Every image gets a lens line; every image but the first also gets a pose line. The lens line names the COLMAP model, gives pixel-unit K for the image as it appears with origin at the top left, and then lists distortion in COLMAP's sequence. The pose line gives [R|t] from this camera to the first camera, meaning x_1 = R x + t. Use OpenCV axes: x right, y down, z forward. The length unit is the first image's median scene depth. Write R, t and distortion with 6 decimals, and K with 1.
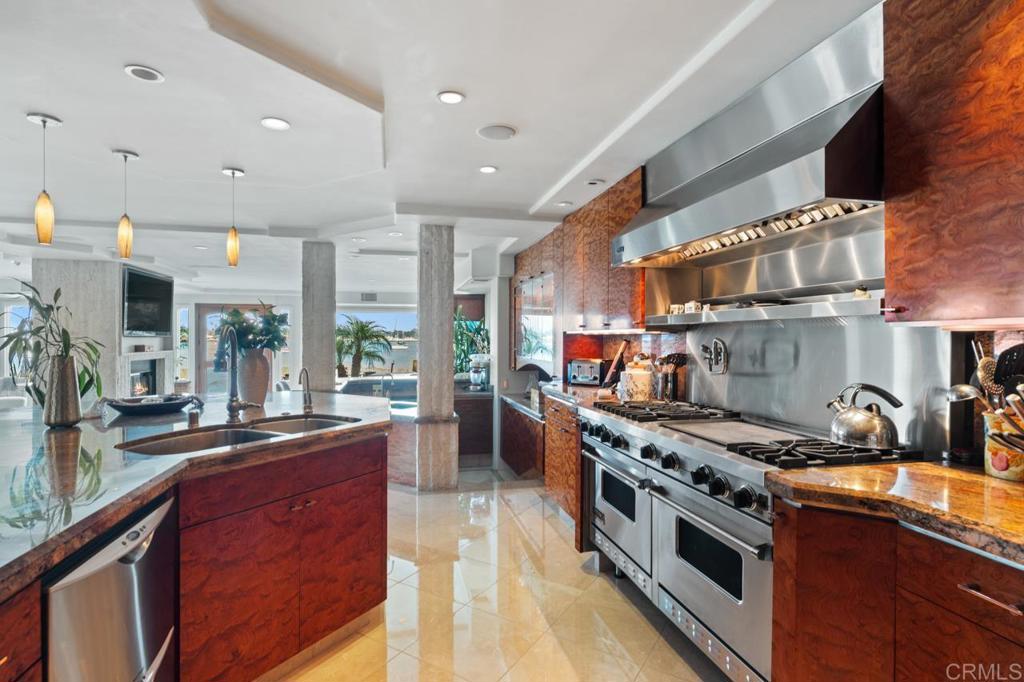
lens RADIAL K [[532.5, 0, 510.7], [0, 532.5, 338.2], [0, 0, 1]] dist [-0.001294, -0.000110]
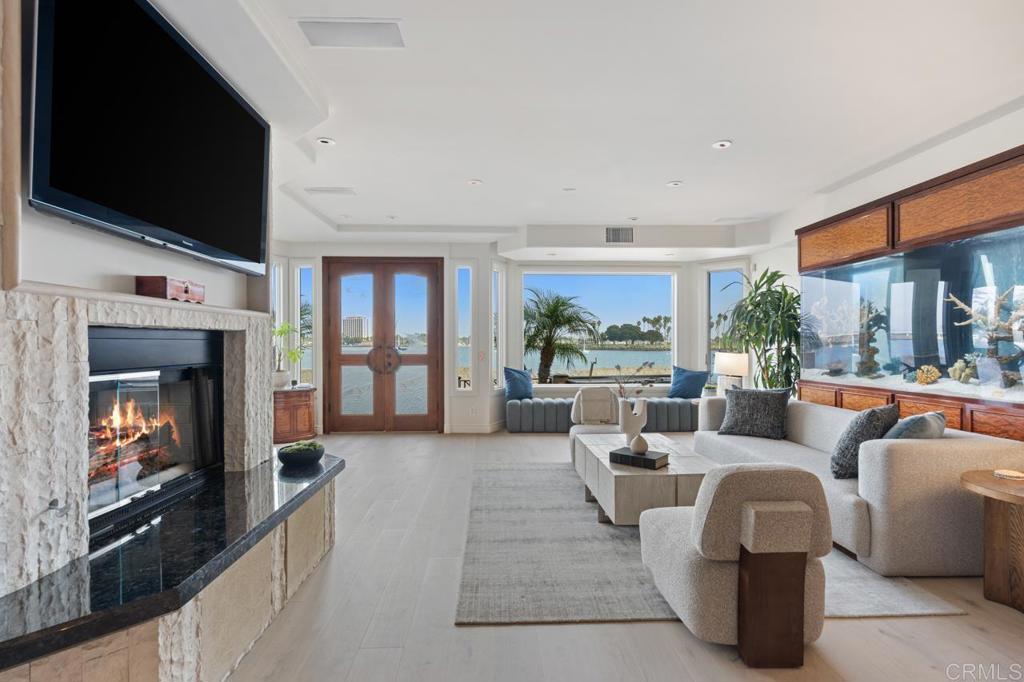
lens RADIAL K [[509.1, 0, 511.6], [0, 509.1, 344.9], [0, 0, 1]] dist [0.002080, 0.000123]
pose [[0.984005, -0.001849, -0.178134, -0.292463], [0.002317, 0.999994, 0.002422, 0.032963], [0.178128, -0.002796, 0.984003, 0.492122]]
